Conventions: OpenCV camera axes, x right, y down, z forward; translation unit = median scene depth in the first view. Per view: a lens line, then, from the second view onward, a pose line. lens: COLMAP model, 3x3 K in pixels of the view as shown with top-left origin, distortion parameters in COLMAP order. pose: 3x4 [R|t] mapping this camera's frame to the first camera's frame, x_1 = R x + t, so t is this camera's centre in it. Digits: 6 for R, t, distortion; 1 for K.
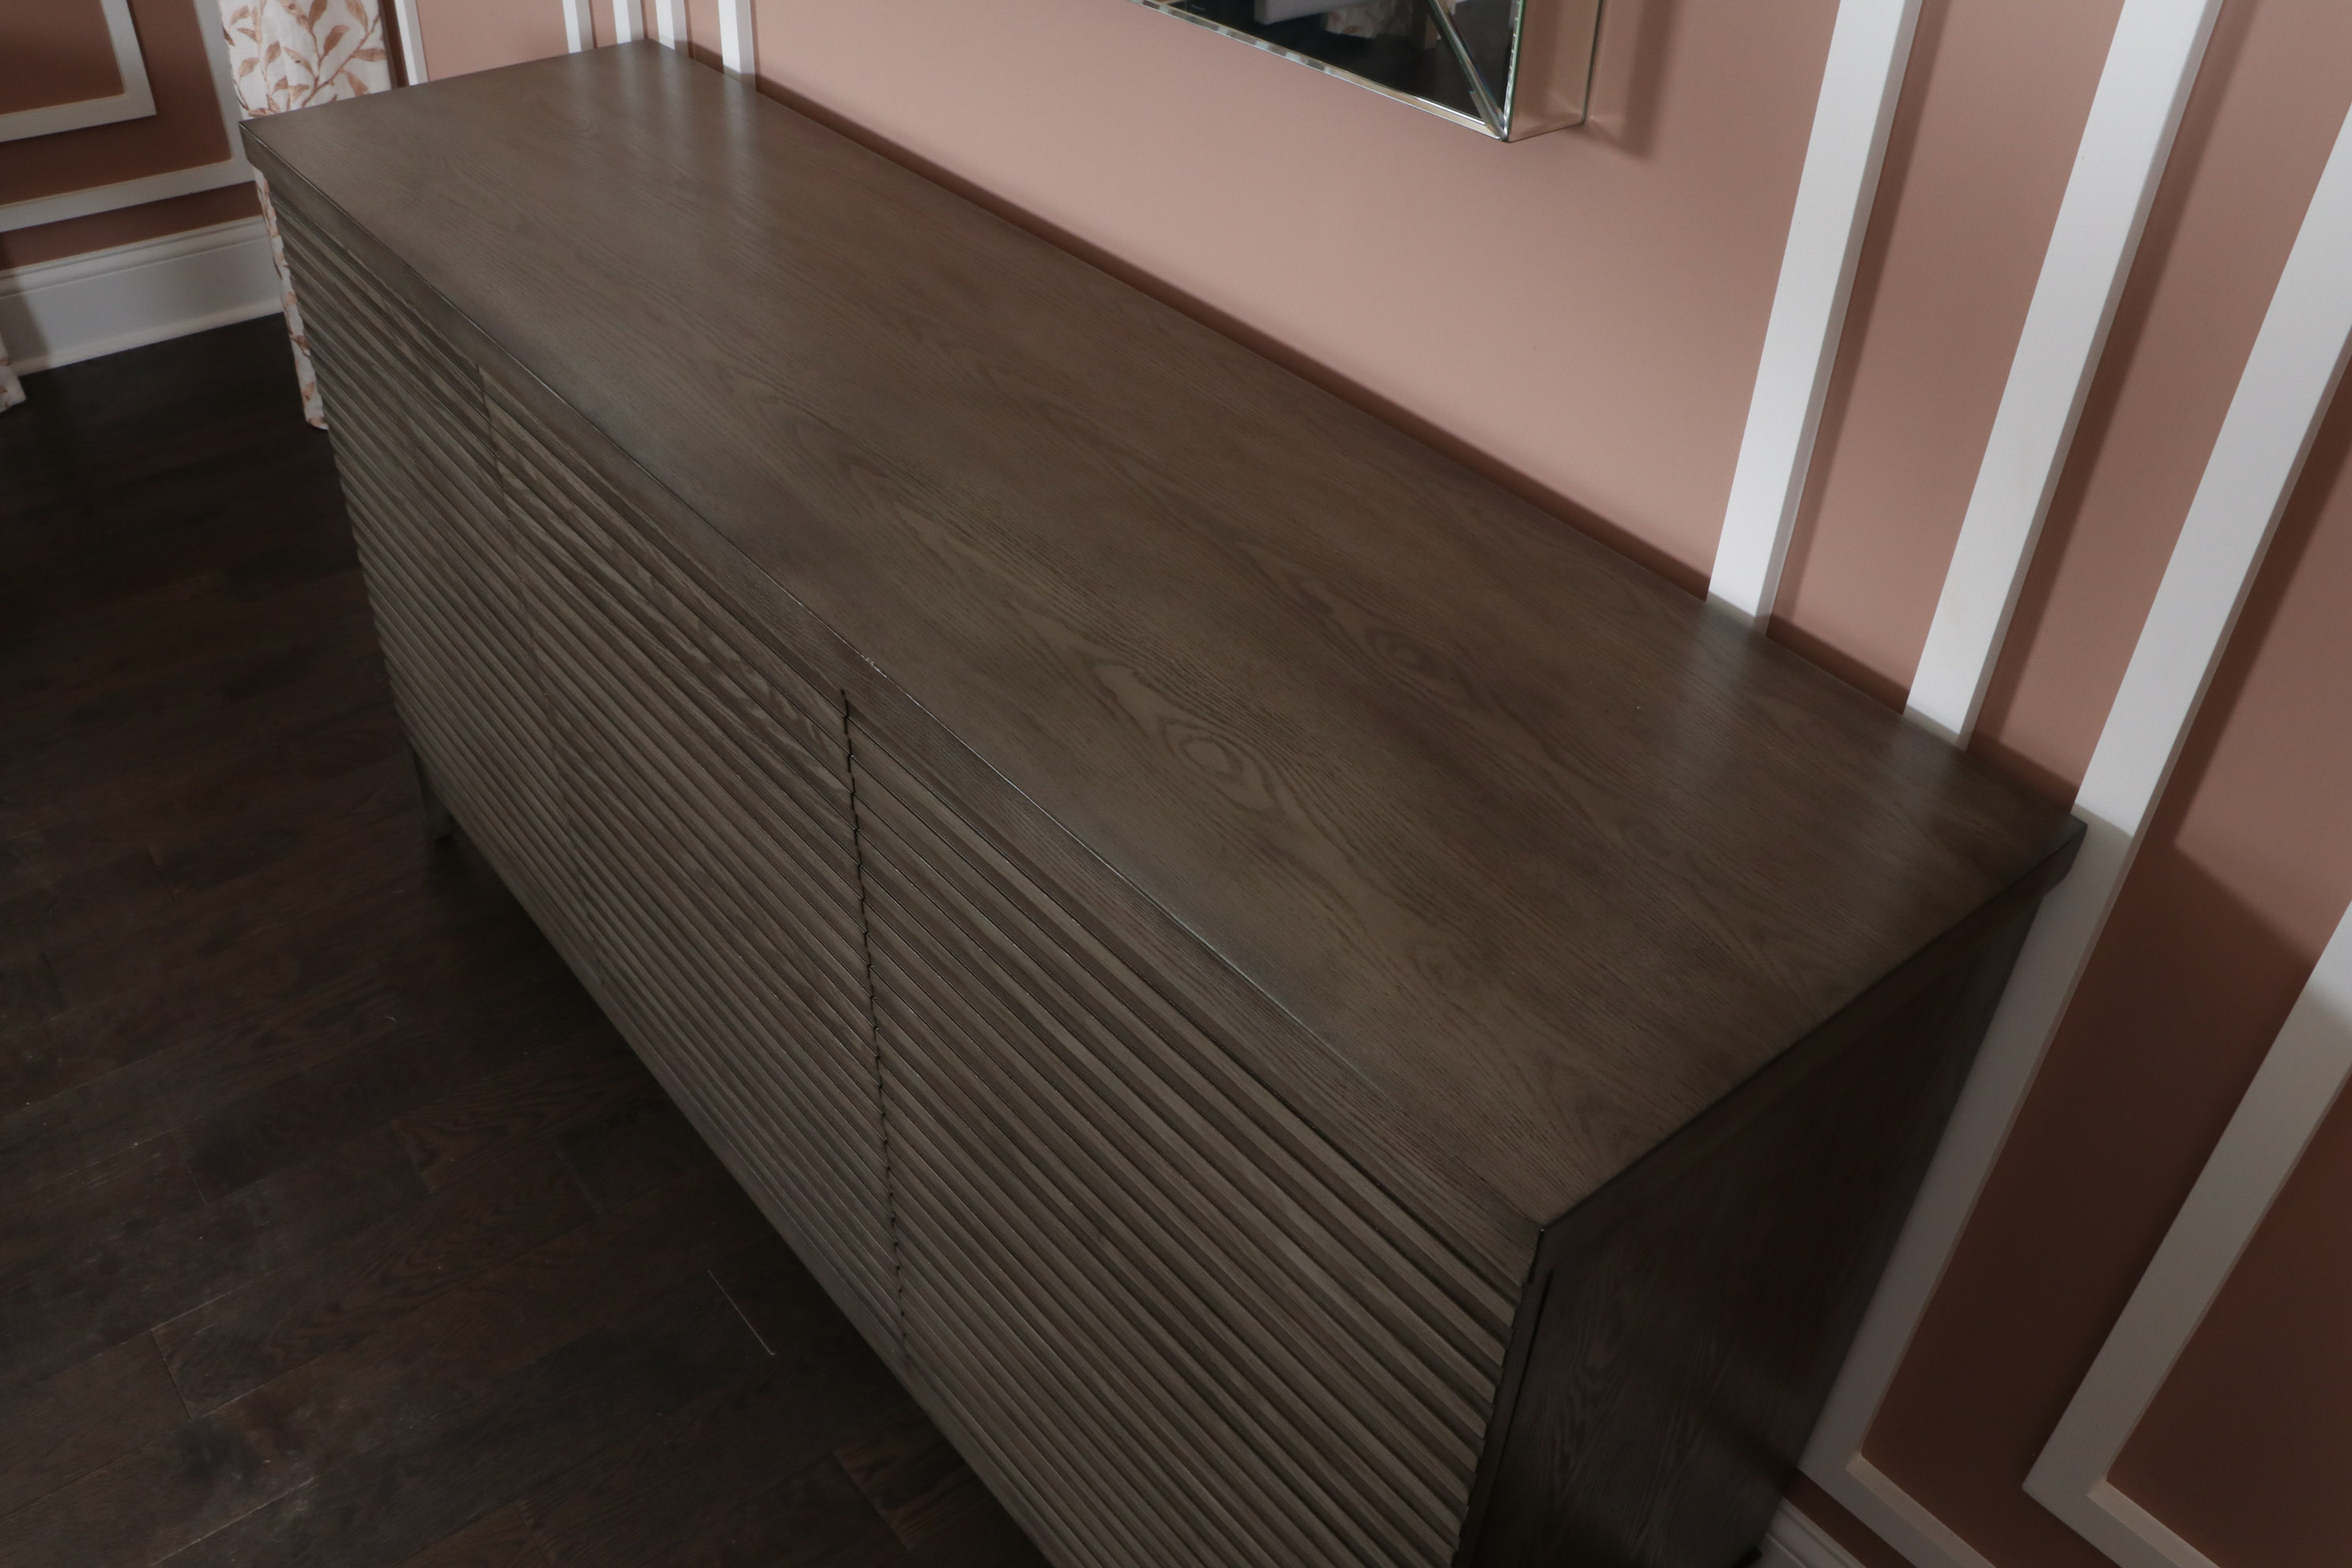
lens RADIAL K [[1923.3, 0, 1176.0], [0, 1923.3, 784.0], [0, 0, 1]] dist [-0.001434, -0.001085]
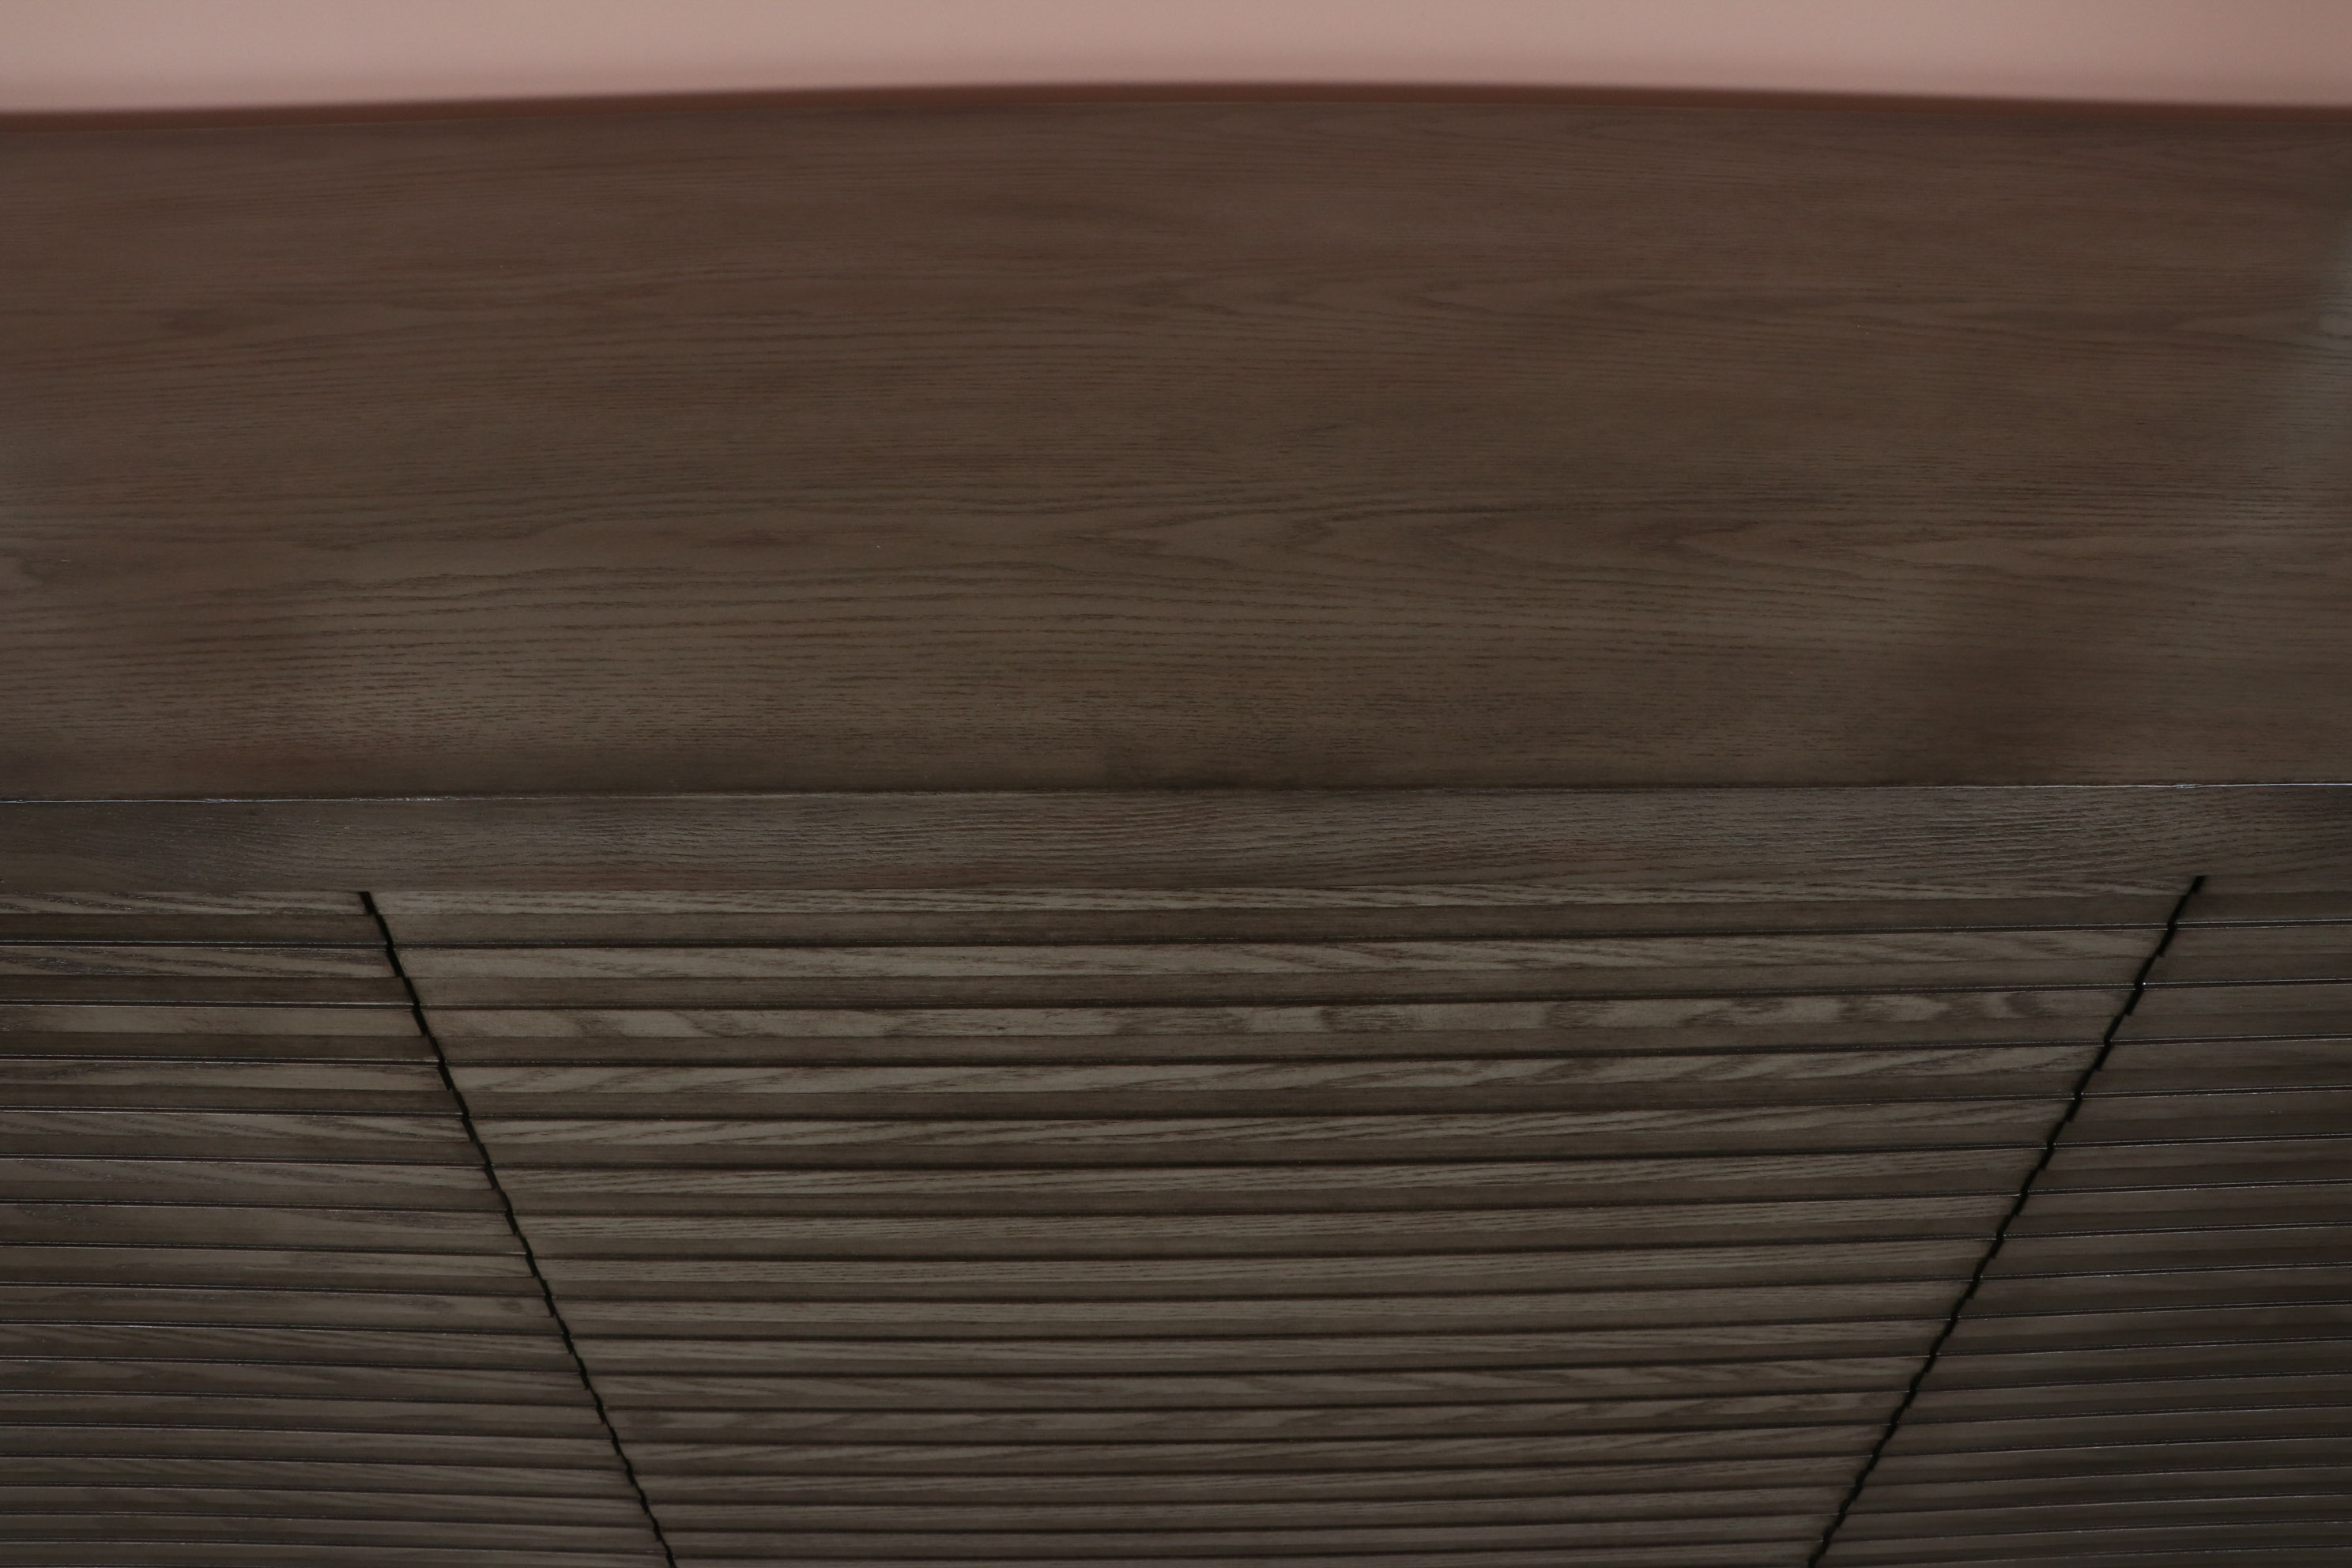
lens RADIAL K [[1923.3, 0, 1176.0], [0, 1923.3, 784.0], [0, 0, 1]] dist [-0.001434, -0.001085]
pose [[0.619149, -0.541488, 0.568723, -0.529672], [0.497878, 0.830749, 0.248943, -0.290339], [-0.607266, 0.129022, 0.783952, 0.731169]]
